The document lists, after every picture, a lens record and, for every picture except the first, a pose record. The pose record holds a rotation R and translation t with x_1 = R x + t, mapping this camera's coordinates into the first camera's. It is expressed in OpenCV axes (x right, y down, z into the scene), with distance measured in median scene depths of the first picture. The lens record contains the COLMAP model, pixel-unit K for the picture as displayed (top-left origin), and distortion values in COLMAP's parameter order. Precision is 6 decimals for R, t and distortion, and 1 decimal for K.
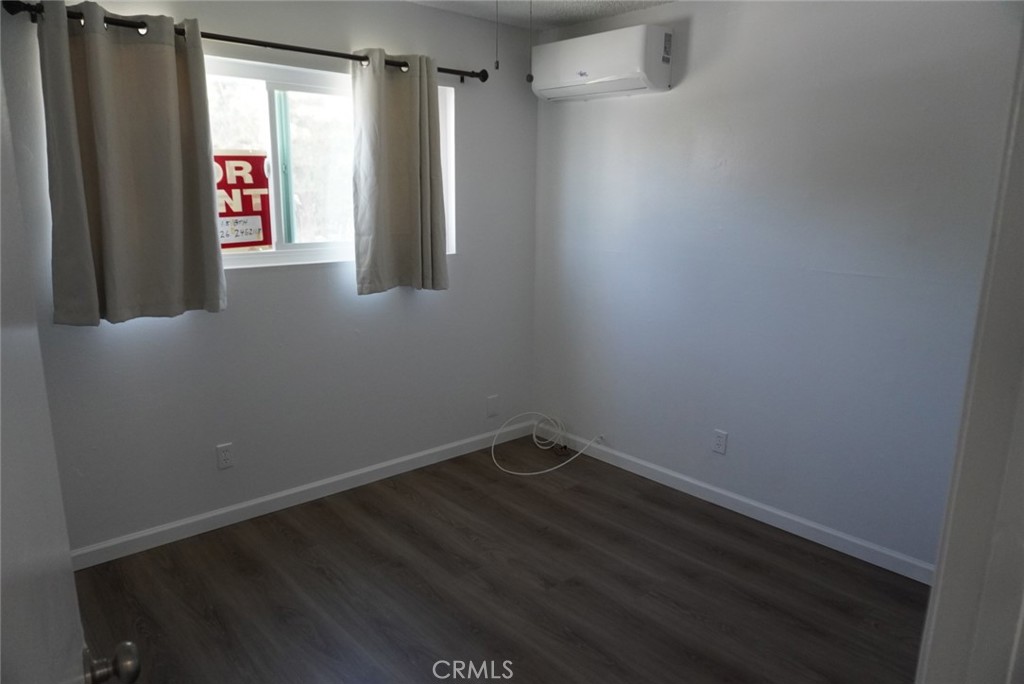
lens RADIAL K [[684.7, 0, 510.0], [0, 684.7, 345.8], [0, 0, 1]] dist [-0.059149, 0.042001]
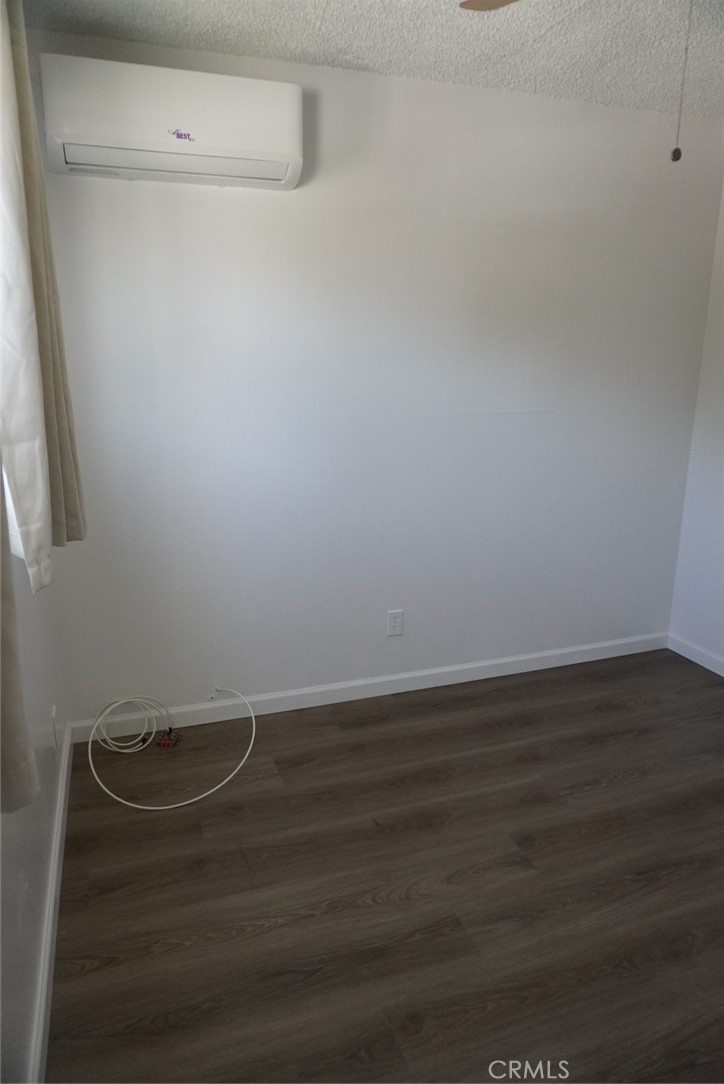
lens RADIAL K [[724.8, 0, 360.3], [0, 724.8, 541.4], [0, 0, 1]] dist [-0.059149, 0.042001]
pose [[0.377643, -0.251228, 0.891219, -0.526990], [0.202910, 0.961548, 0.185073, -0.145156], [-0.903446, 0.110945, 0.414098, 0.673568]]
